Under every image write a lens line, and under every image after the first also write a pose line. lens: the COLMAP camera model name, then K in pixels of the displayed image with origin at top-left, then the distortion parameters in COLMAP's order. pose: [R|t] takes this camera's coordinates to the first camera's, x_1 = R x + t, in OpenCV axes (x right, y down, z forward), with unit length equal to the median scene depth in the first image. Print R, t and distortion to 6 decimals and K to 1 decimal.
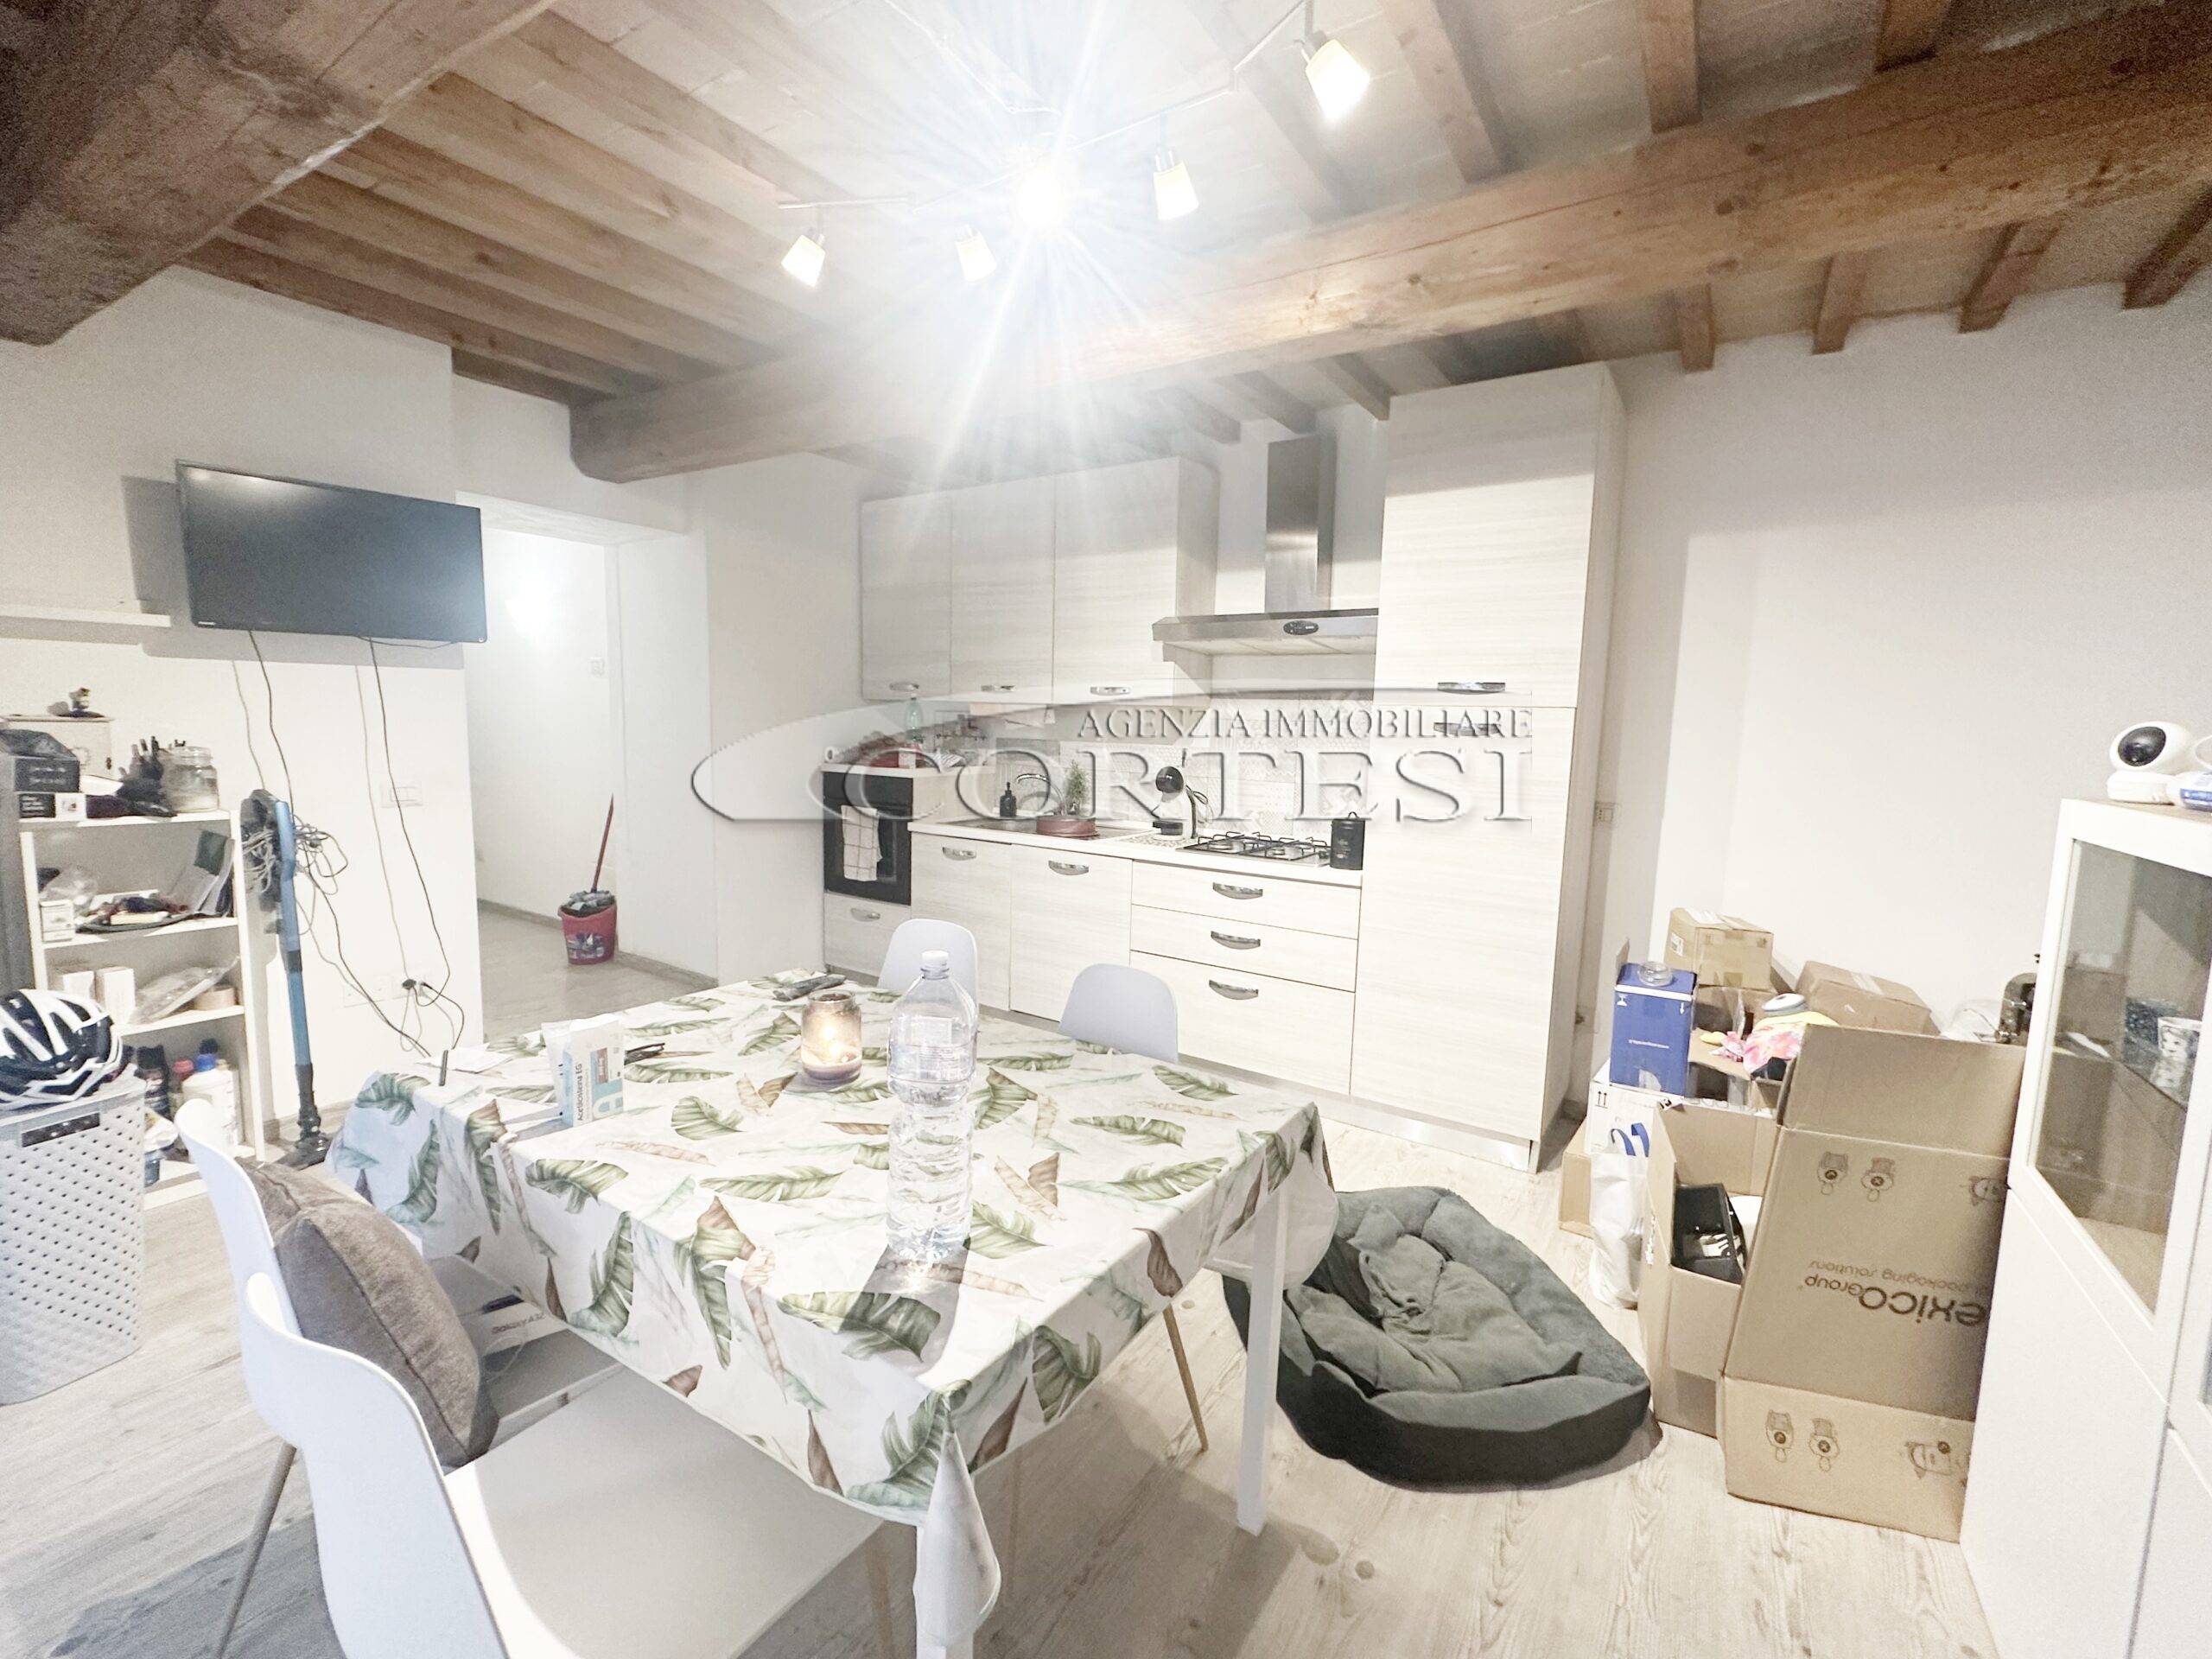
lens RADIAL K [[948.1, 0, 1107.6], [0, 948.1, 827.5], [0, 0, 1]] dist [-0.002235, 0.000216]
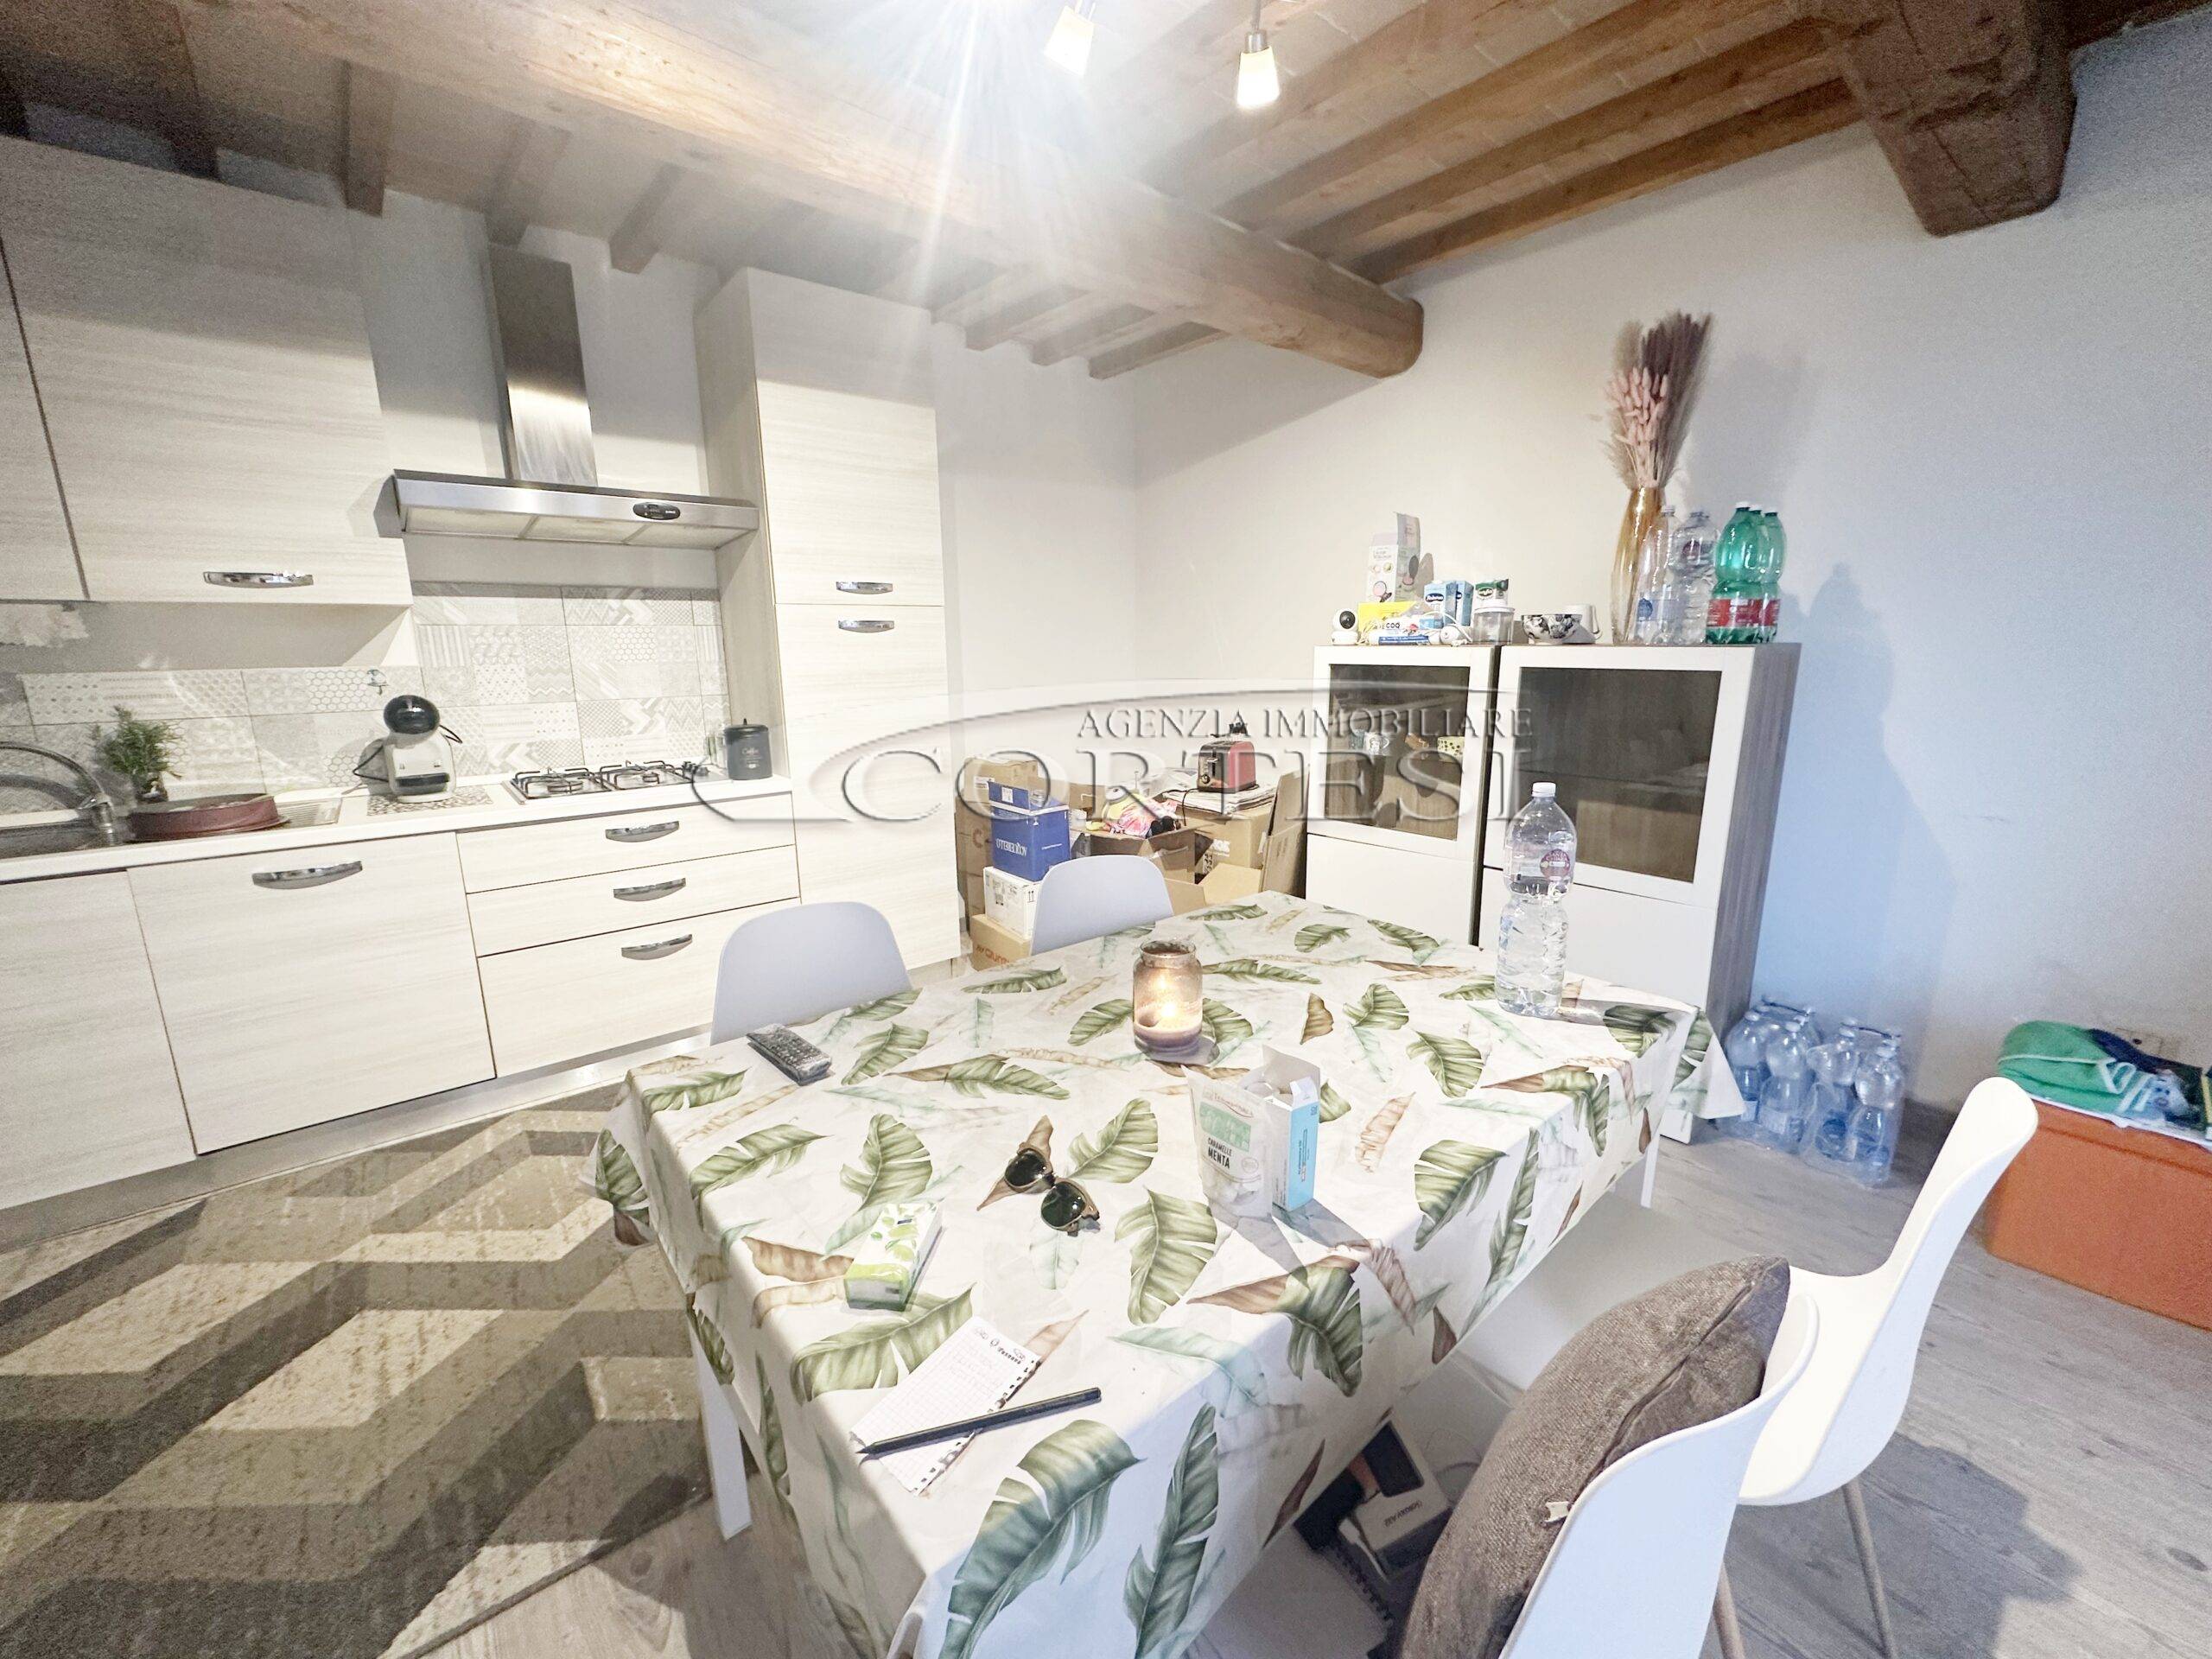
lens RADIAL K [[879.6, 0, 1106.9], [0, 879.6, 826.7], [0, 0, 1]] dist [-0.002697, 0.000557]
pose [[0.286030, -0.229045, 0.930444, -0.862743], [0.126792, 0.971520, 0.200180, -0.074564], [-0.949795, 0.060716, 0.306925, 0.698345]]
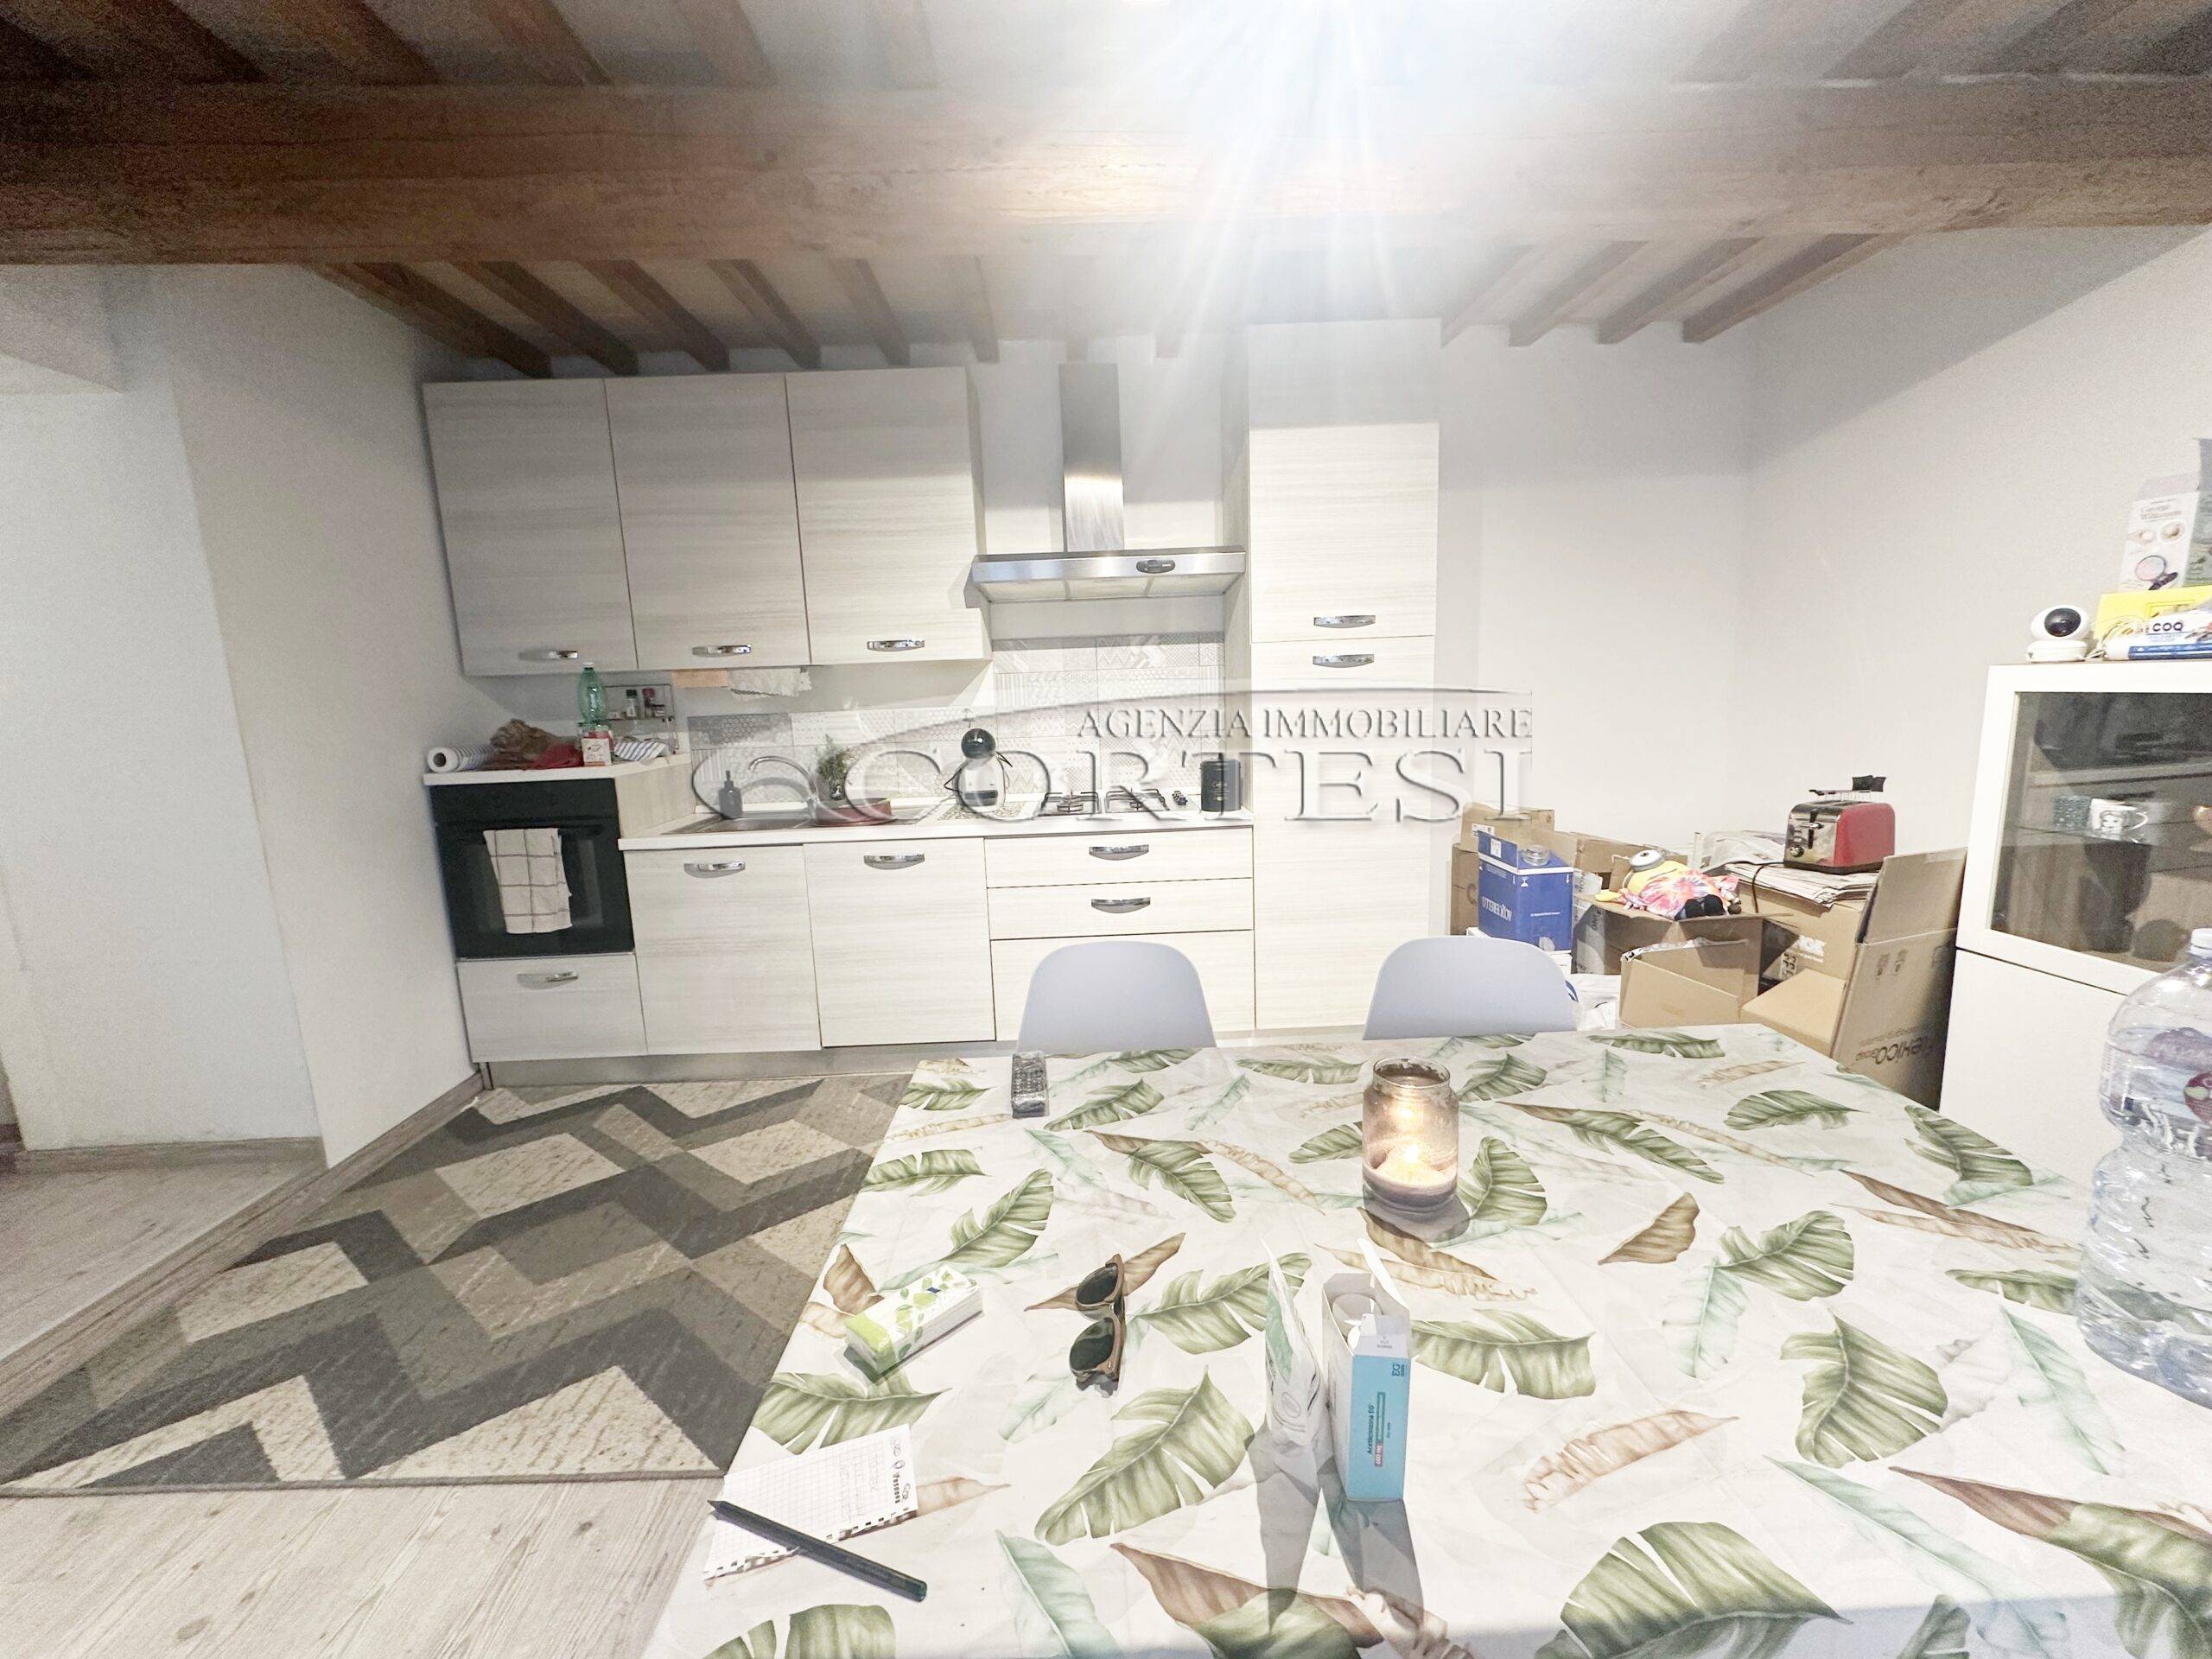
lens RADIAL K [[879.6, 0, 1106.9], [0, 879.6, 826.7], [0, 0, 1]] dist [-0.002697, 0.000557]
pose [[0.815156, -0.147310, 0.560197, -0.658606], [0.124994, 0.989070, 0.078205, -0.048480], [-0.565595, 0.006272, 0.824659, 0.543587]]
